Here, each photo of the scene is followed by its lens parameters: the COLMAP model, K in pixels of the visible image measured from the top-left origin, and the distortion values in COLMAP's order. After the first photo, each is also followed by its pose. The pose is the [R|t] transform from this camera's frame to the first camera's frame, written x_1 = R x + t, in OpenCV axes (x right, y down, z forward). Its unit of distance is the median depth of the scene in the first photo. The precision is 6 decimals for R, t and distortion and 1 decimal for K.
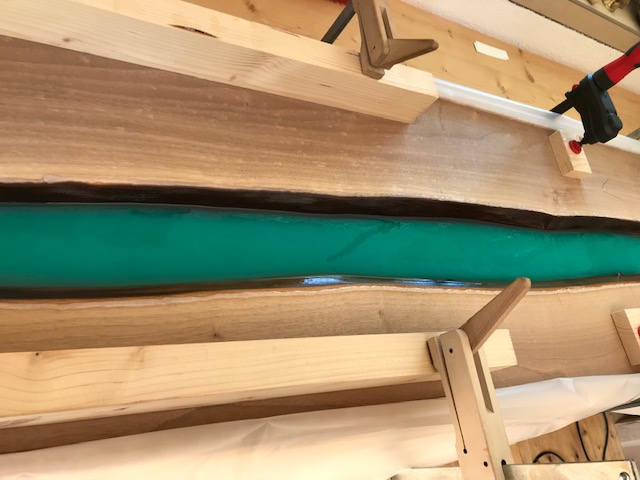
lens RADIAL K [[521.6, 0, 322.7], [0, 521.6, 240.1], [0, 0, 1]] dist [0.025465, -0.015413]
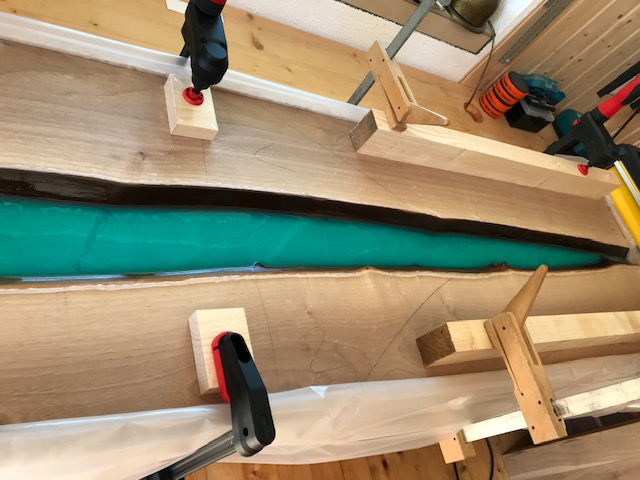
lens RADIAL K [[521.6, 0, 317.9], [0, 521.6, 240.2], [0, 0, 1]] dist [0.025465, -0.015413]
pose [[0.997247, -0.055719, 0.048935, 0.608472], [0.059128, 0.995706, -0.071223, 0.085371], [-0.044756, 0.073921, 0.996259, 0.277928]]
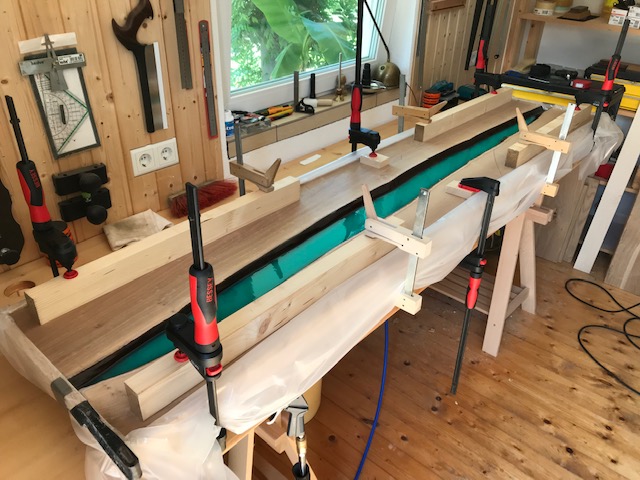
lens RADIAL K [[521.6, 0, 316.2], [0, 521.6, 239.6], [0, 0, 1]] dist [0.025465, -0.015413]
pose [[0.691527, -0.695839, 0.193904, -0.234556], [0.718892, 0.636719, -0.278898, 0.391572], [0.070606, 0.332261, 0.940541, -0.678888]]
